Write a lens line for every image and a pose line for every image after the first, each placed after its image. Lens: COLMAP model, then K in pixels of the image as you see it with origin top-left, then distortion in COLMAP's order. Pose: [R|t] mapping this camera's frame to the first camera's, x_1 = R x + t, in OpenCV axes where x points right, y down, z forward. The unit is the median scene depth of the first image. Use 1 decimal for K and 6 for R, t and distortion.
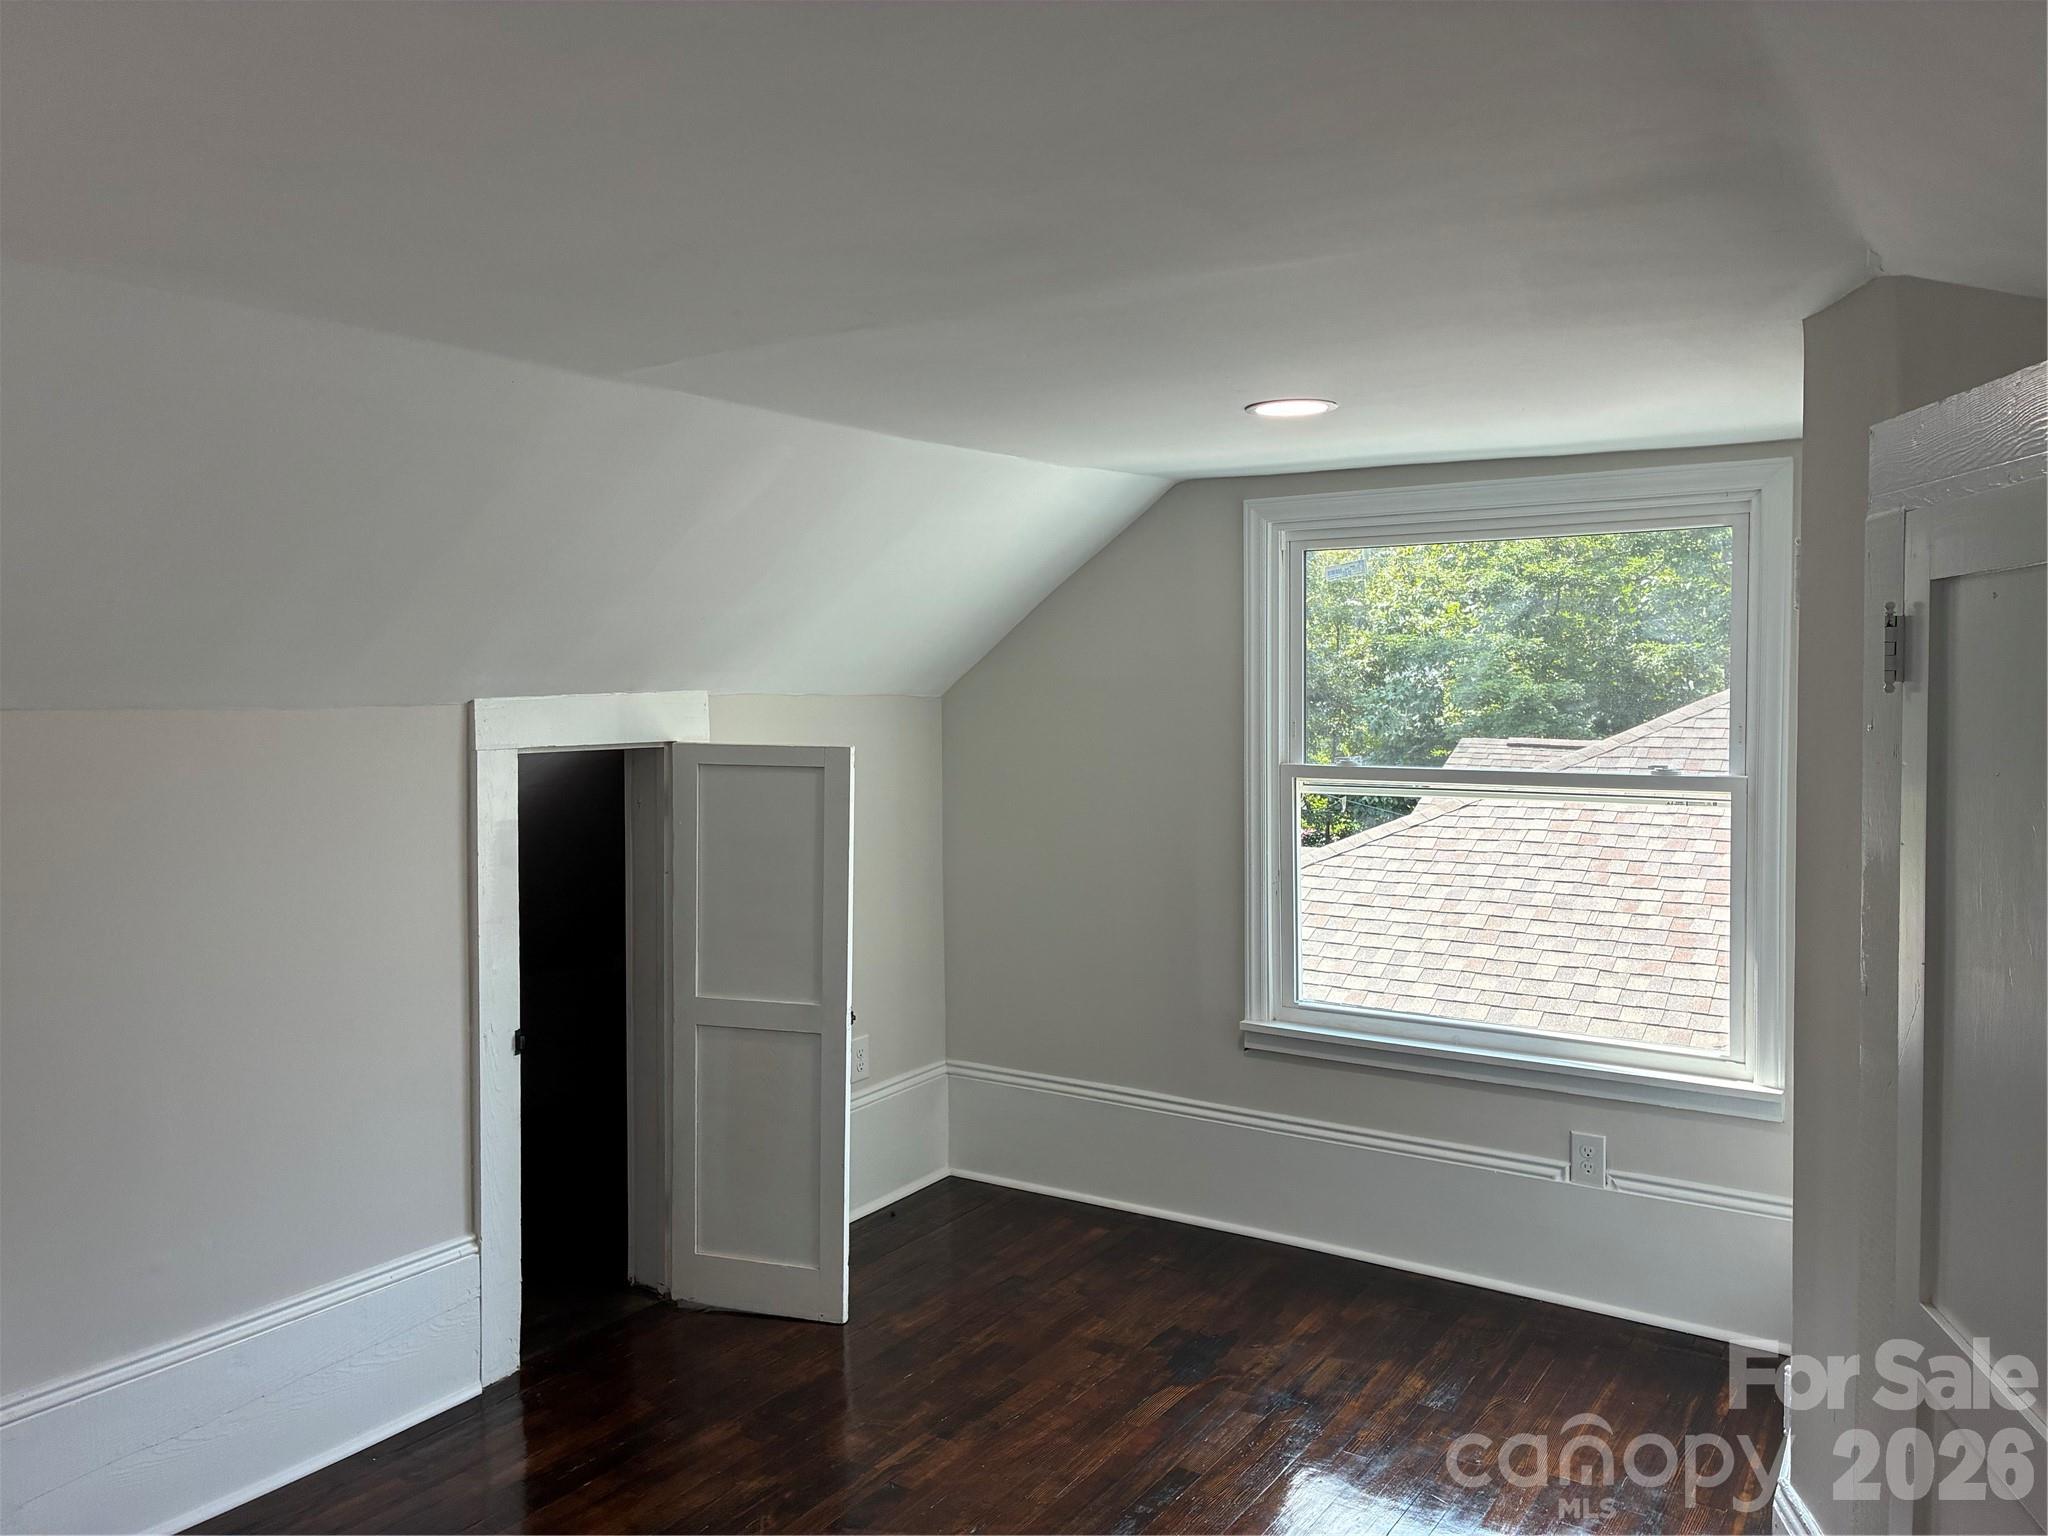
lens RADIAL K [[1576.4, 0, 1024.0], [0, 1576.4, 768.0], [0, 0, 1]] dist [0.016141, 0.007568]
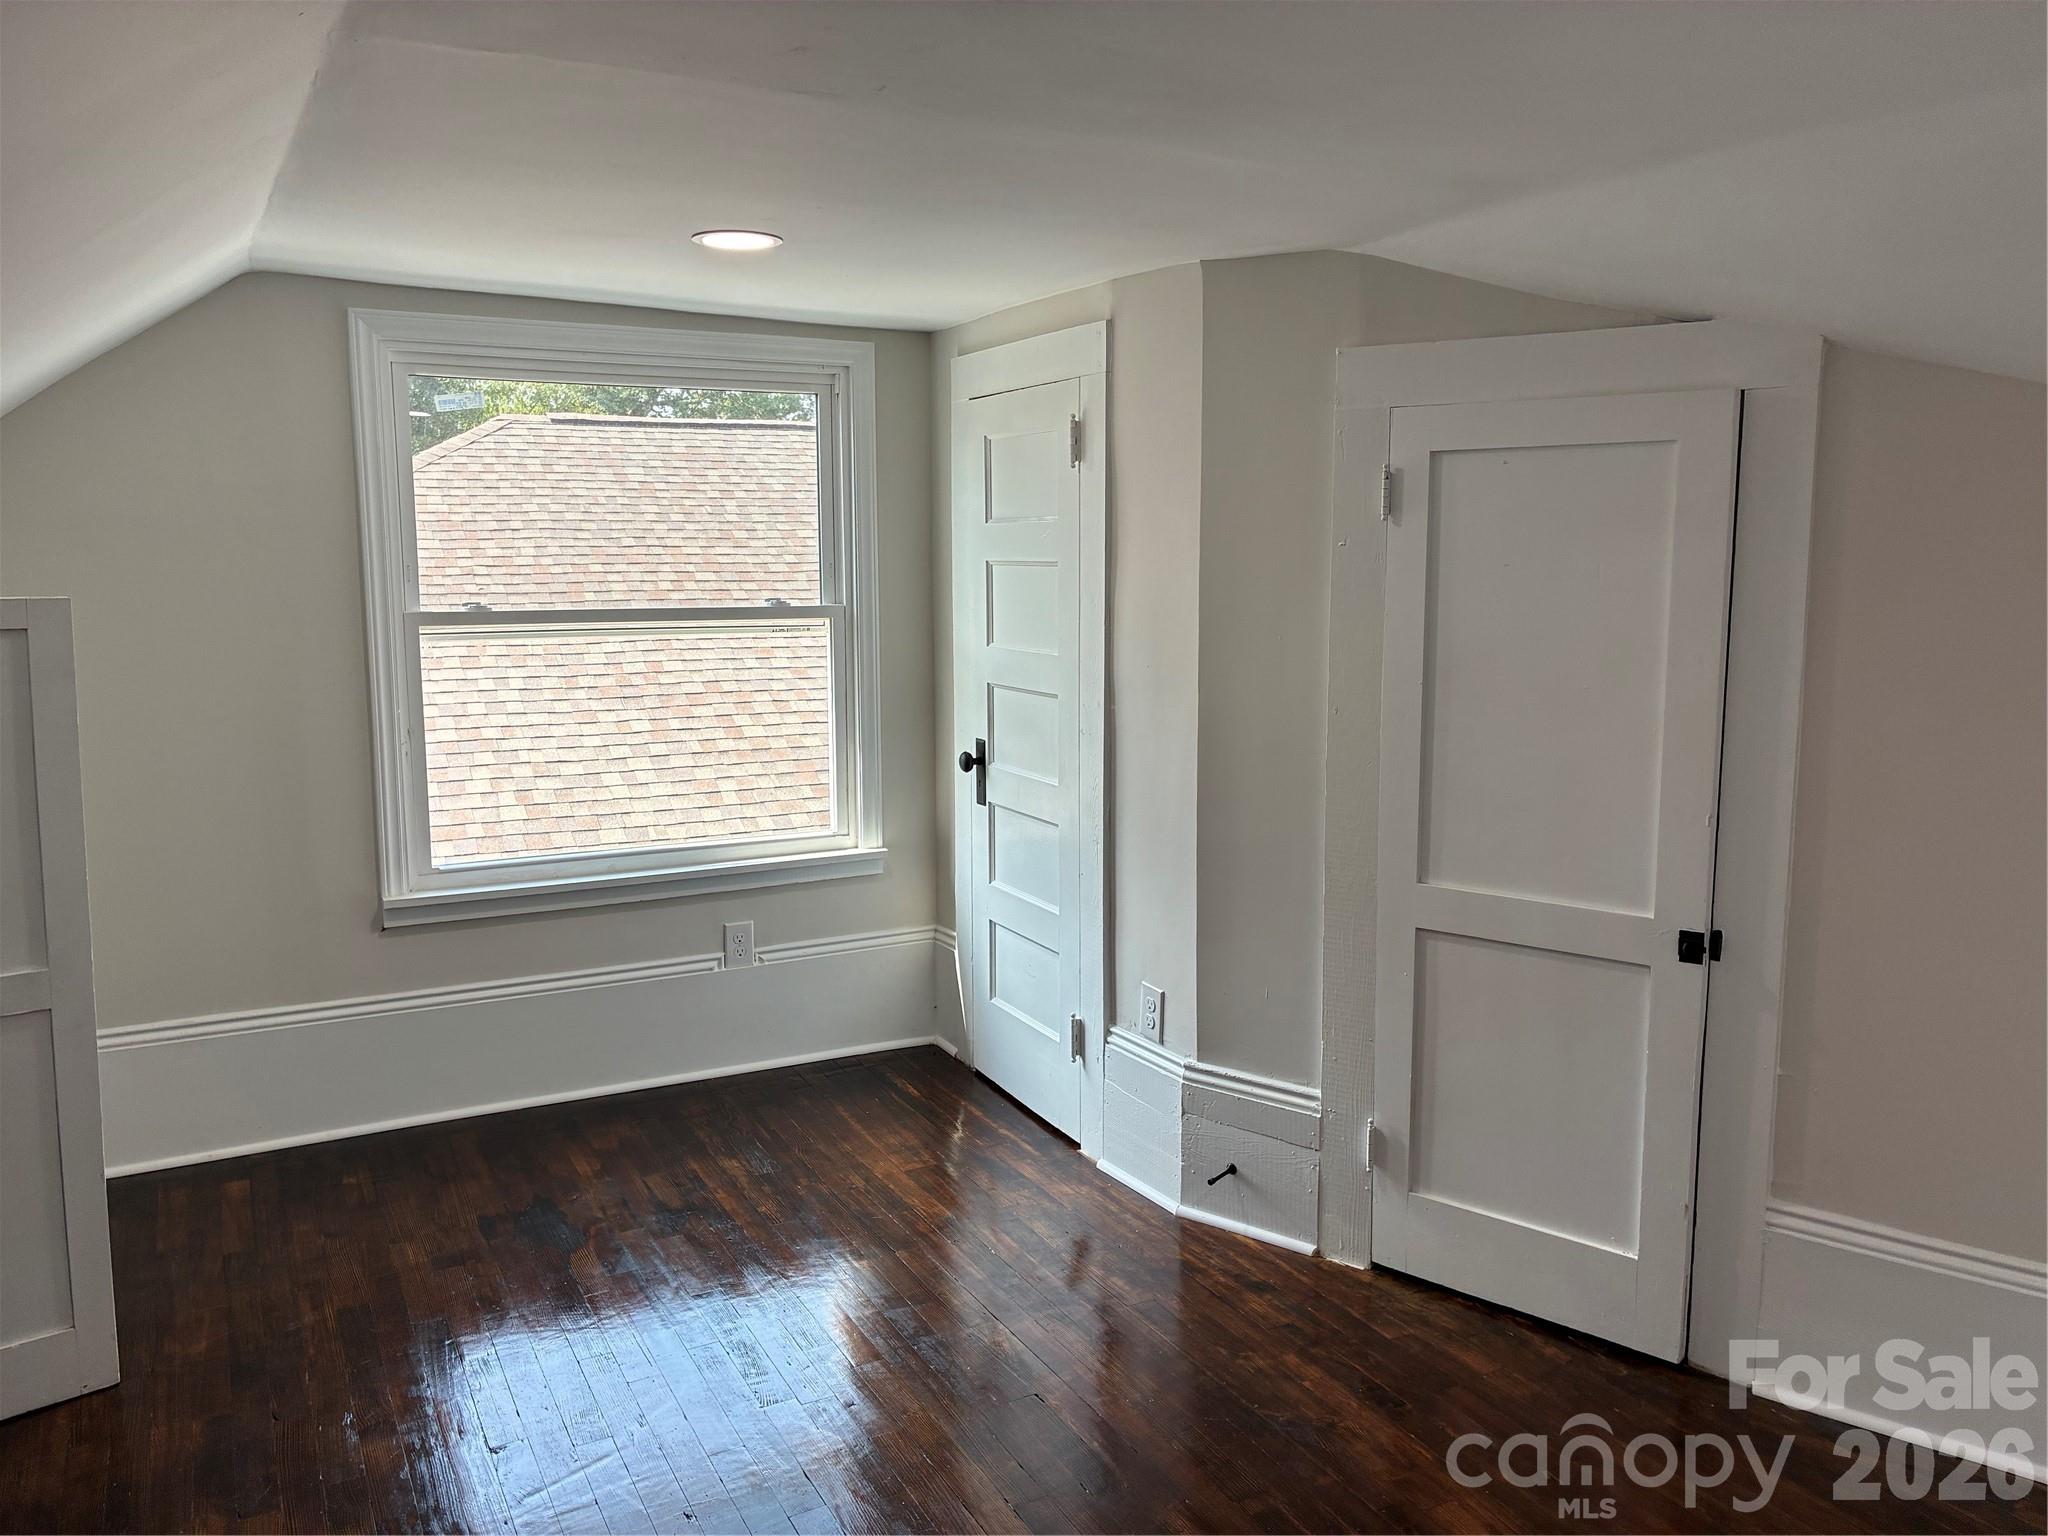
lens RADIAL K [[1576.4, 0, 1024.0], [0, 1576.4, 768.0], [0, 0, 1]] dist [0.016141, 0.007568]
pose [[0.470135, -0.119906, 0.874412, -0.536019], [0.048864, 0.992745, 0.109861, 0.004511], [-0.881241, -0.008923, 0.472583, 0.280367]]
